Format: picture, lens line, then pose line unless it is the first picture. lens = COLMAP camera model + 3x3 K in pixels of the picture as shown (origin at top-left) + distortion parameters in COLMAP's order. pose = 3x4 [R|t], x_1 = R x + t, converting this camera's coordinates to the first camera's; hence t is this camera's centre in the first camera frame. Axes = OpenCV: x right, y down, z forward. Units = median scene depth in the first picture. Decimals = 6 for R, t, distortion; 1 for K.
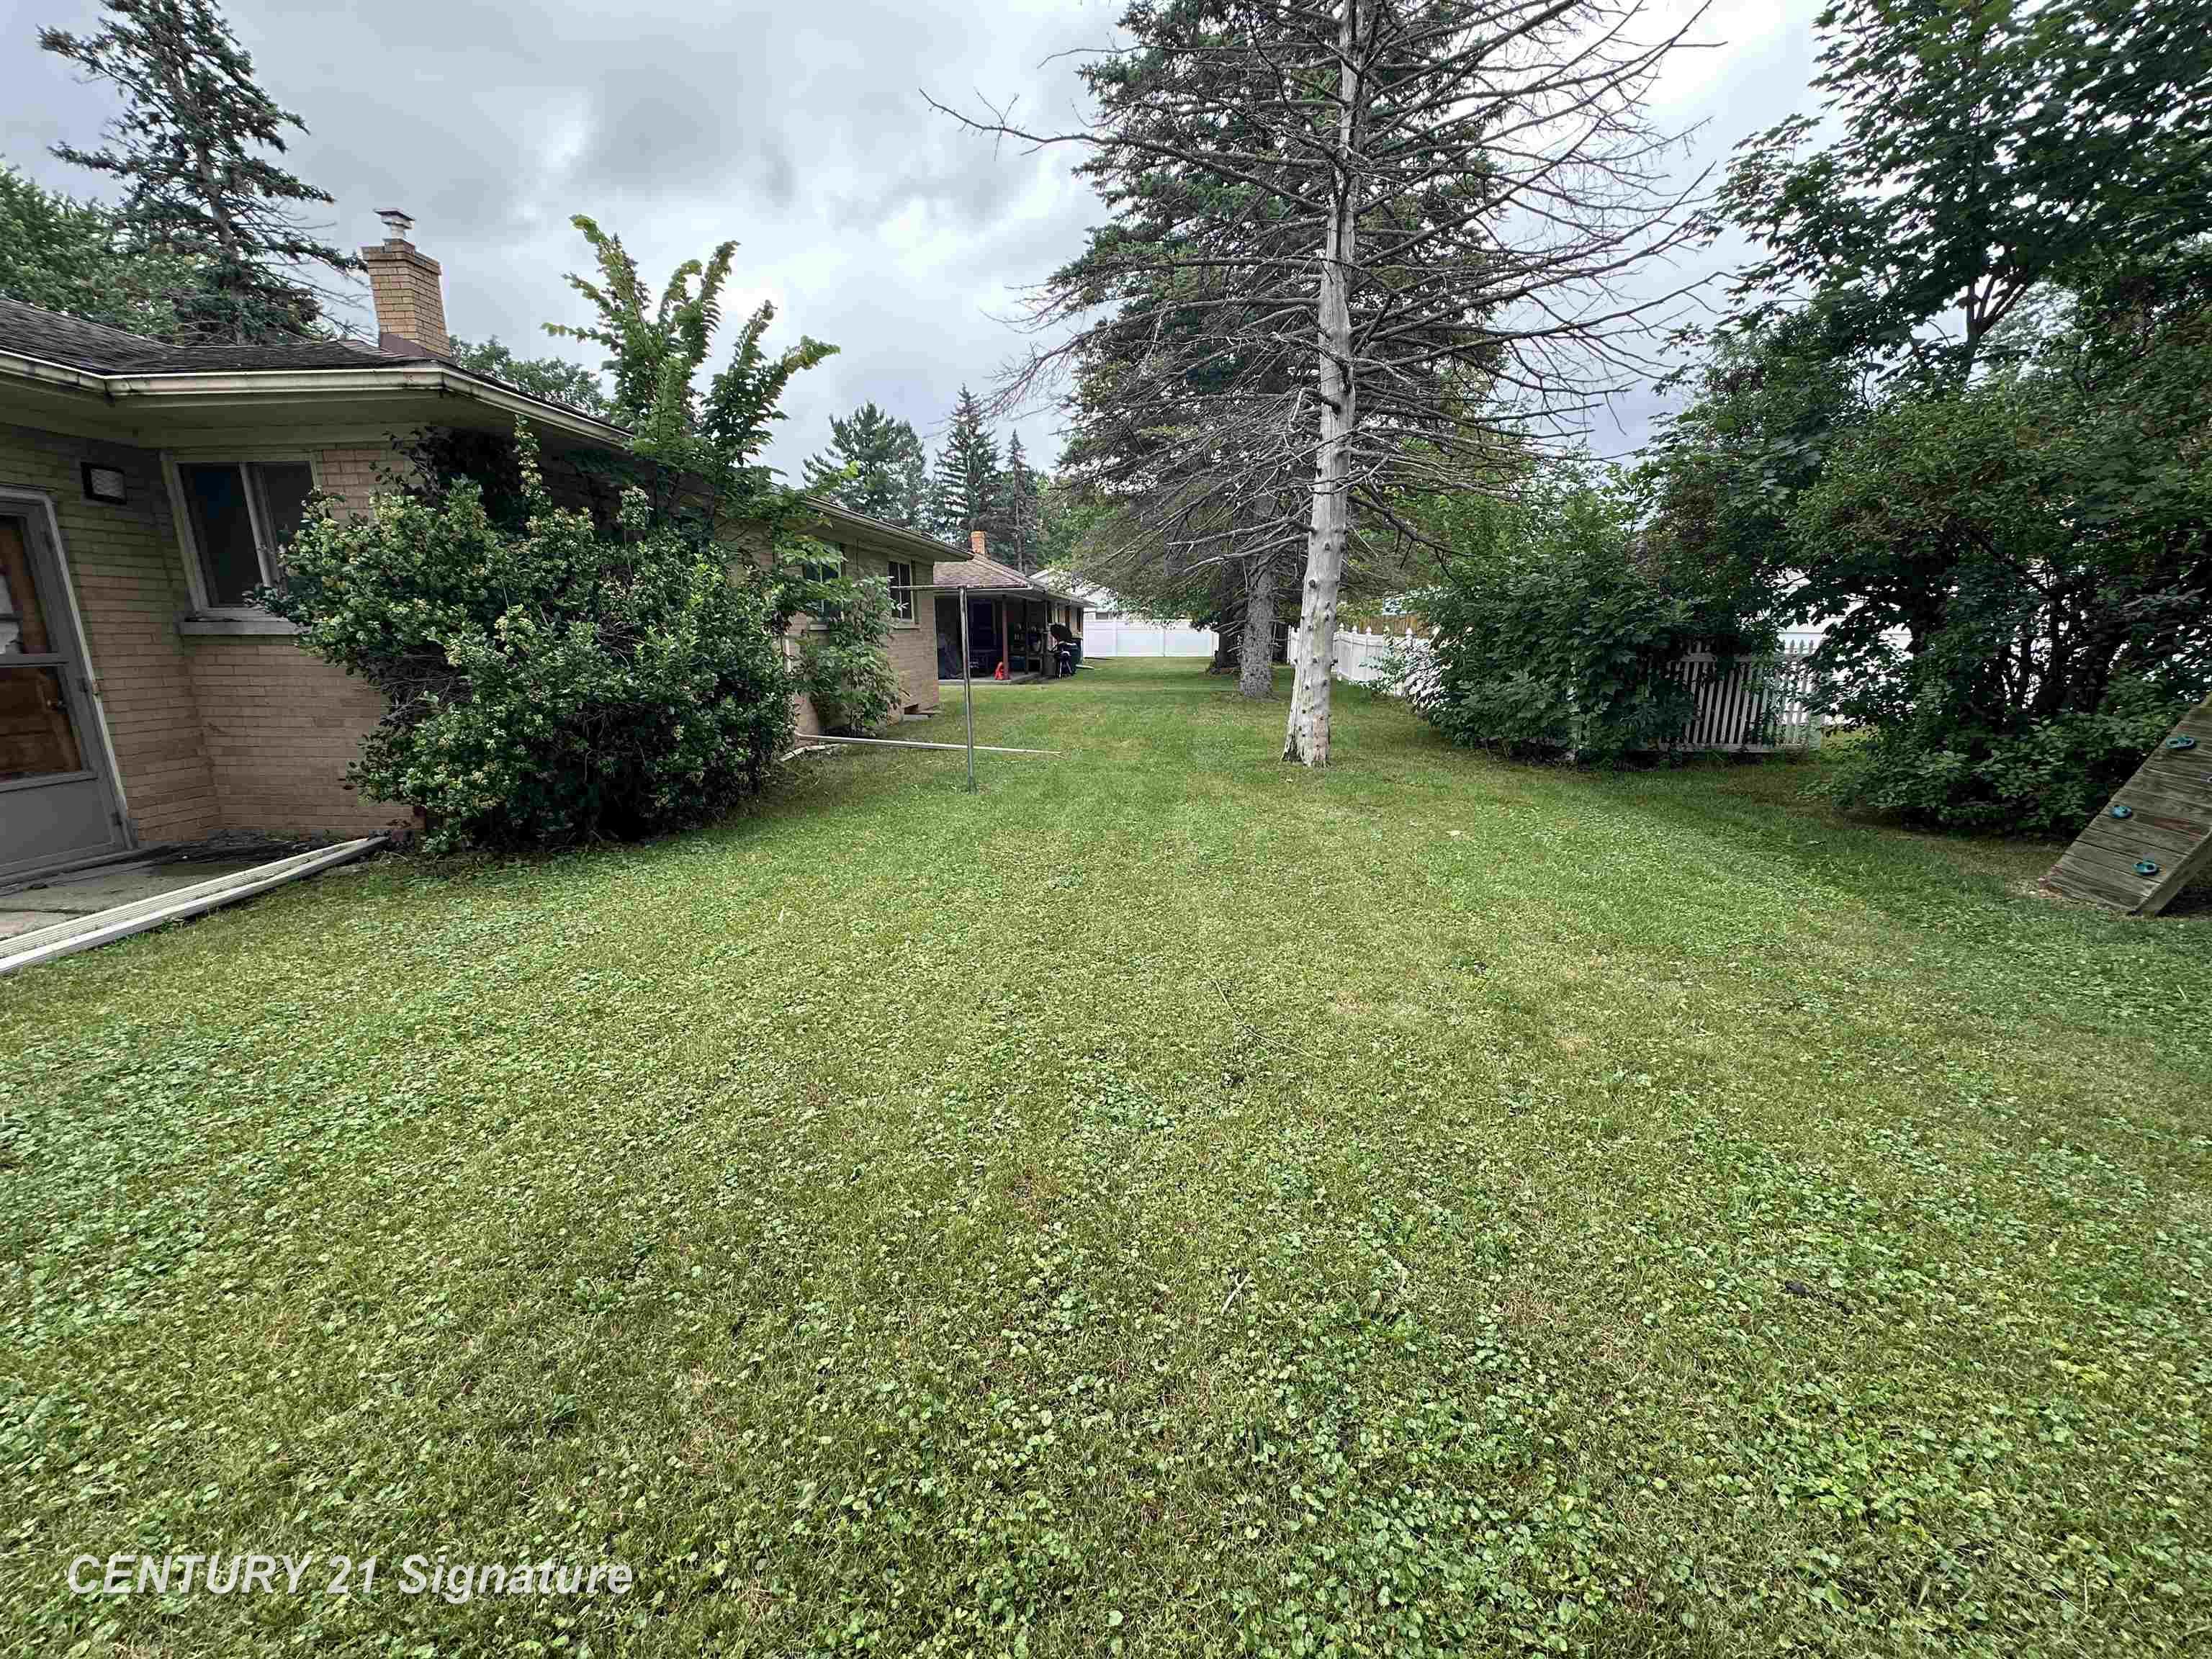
lens RADIAL K [[882.7, 0, 1106.1], [0, 882.7, 821.9], [0, 0, 1]] dist [-0.006244, -0.000305]
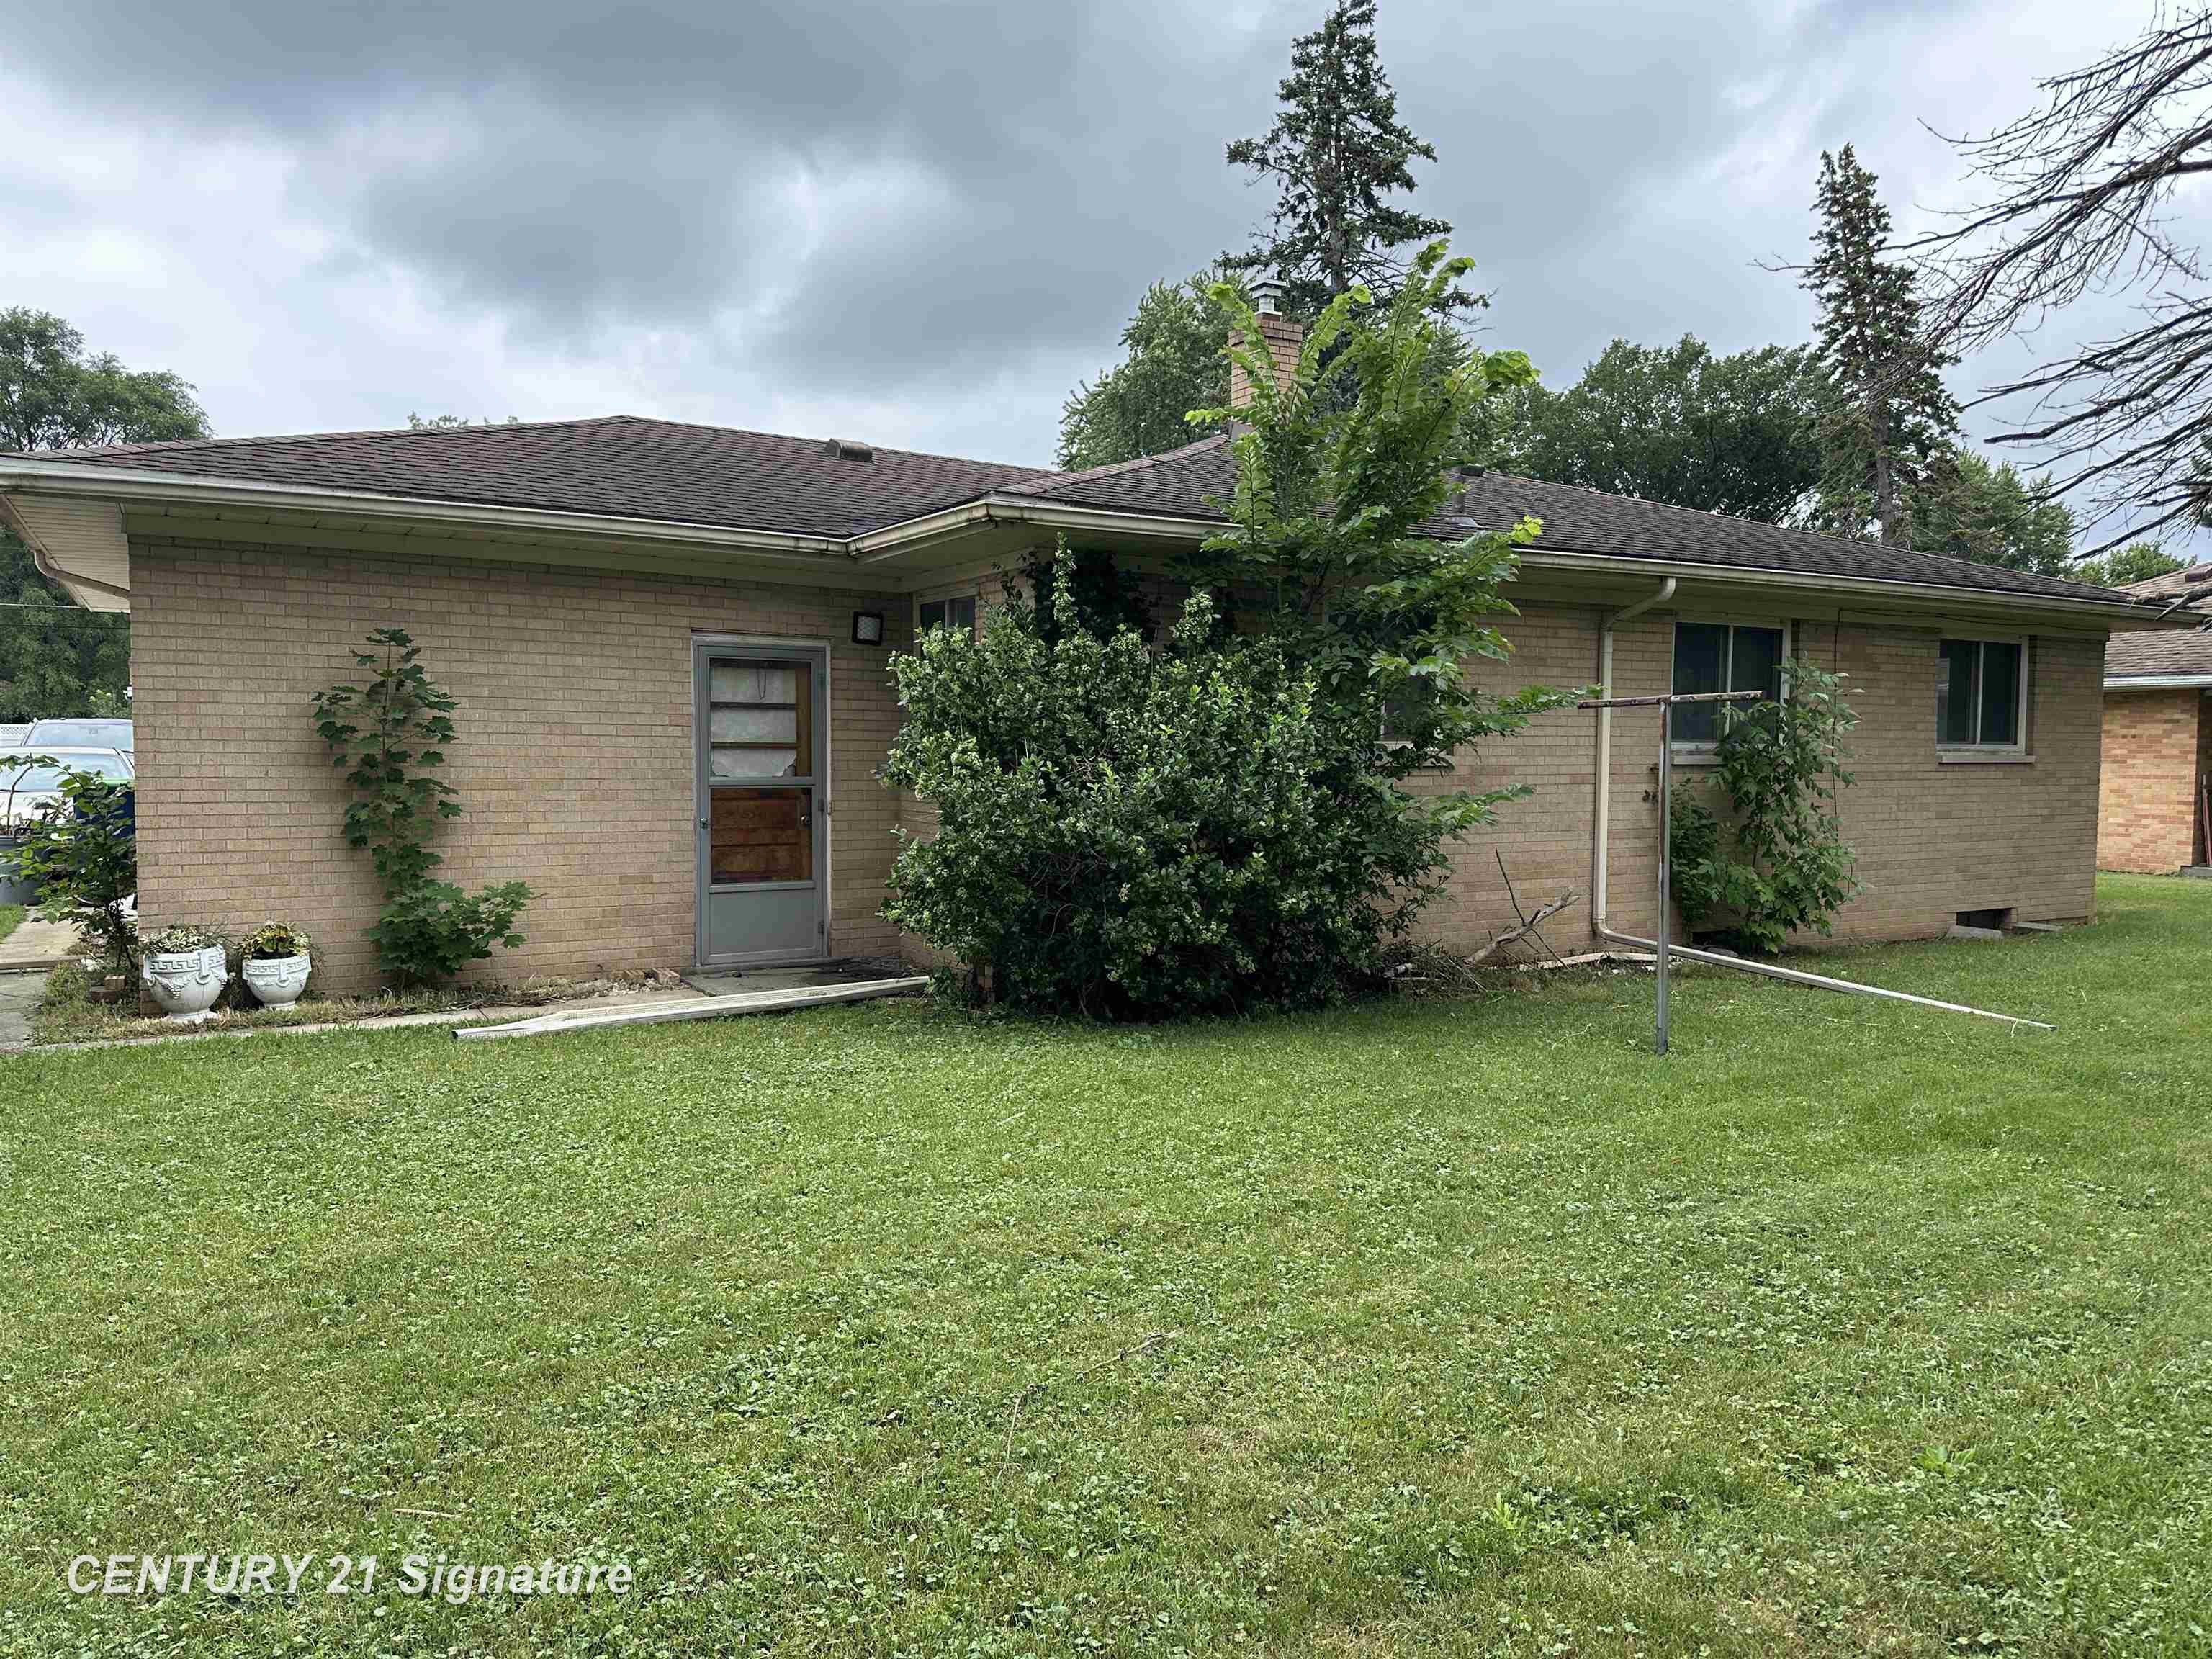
lens RADIAL K [[1523.6, 0, 1106.2], [0, 1523.6, 835.2], [0, 0, 1]] dist [0.018548, -0.011014]
pose [[0.572370, 0.053752, -0.818232, 0.140614], [-0.180974, 0.981524, -0.062116, -0.013999], [0.799776, 0.183632, 0.571522, 0.041061]]
